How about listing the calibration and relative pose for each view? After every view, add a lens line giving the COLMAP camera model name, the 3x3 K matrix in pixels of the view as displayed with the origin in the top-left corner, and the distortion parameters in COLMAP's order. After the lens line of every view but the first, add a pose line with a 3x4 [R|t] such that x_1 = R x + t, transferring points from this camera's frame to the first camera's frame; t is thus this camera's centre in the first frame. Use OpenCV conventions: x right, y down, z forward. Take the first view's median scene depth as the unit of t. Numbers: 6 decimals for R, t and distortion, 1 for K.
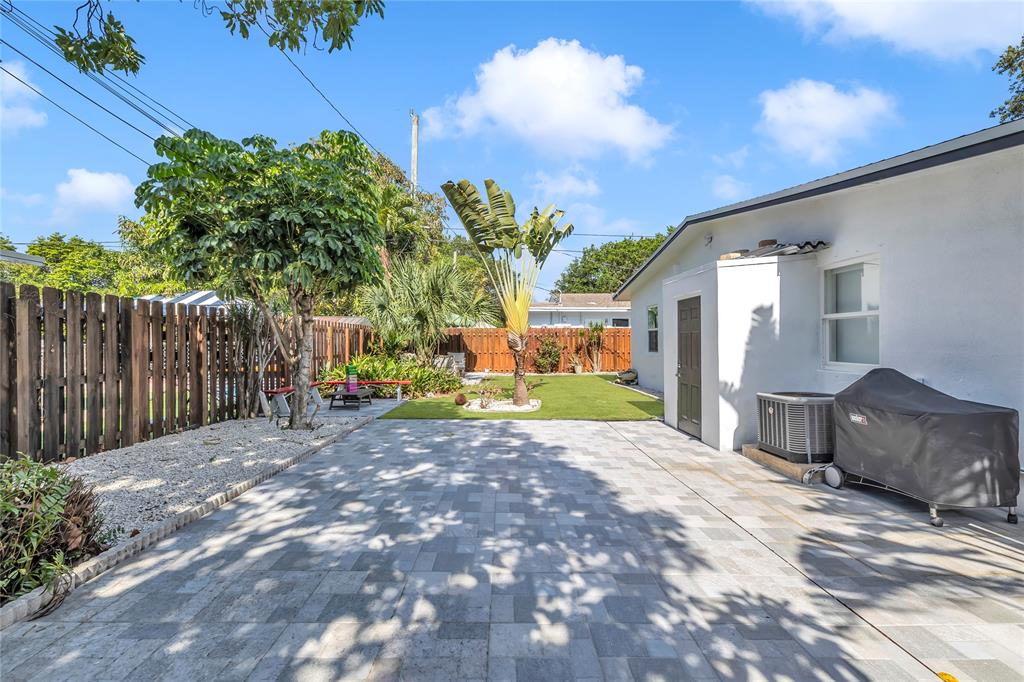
lens RADIAL K [[447.5, 0, 512.0], [0, 447.5, 341.0], [0, 0, 1]] dist [-0.000469, -0.000314]
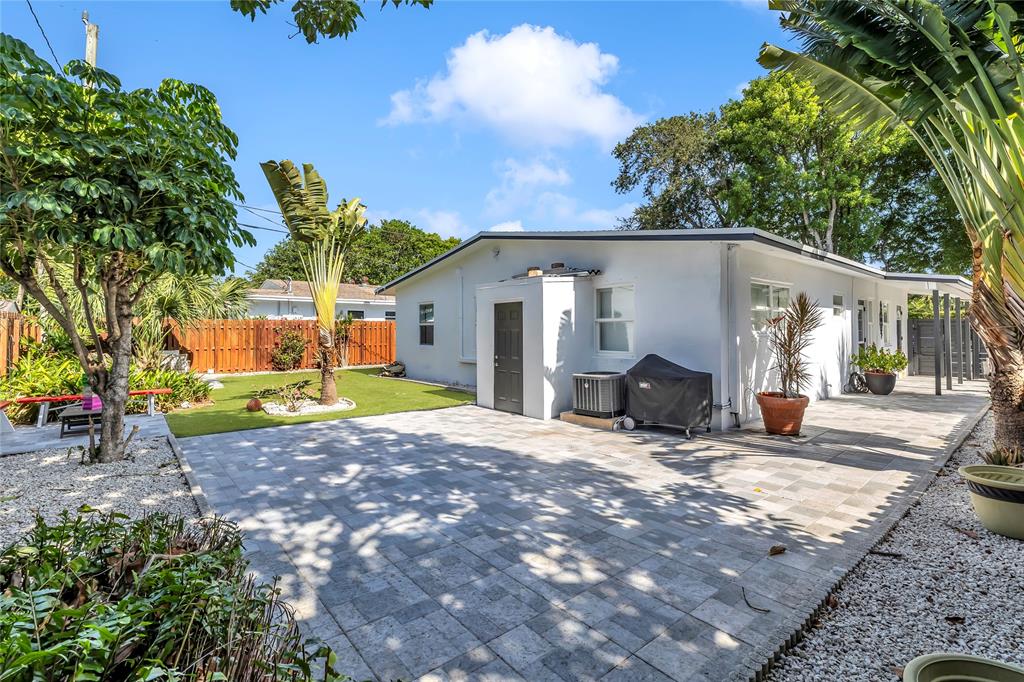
lens RADIAL K [[465.5, 0, 512.0], [0, 465.5, 323.0], [0, 0, 1]] dist [0.007772, -0.000188]
pose [[0.782429, 0.009336, 0.622670, -0.706660], [0.001622, 0.999854, -0.017029, -0.028450], [-0.622738, 0.014334, 0.782299, -0.045021]]
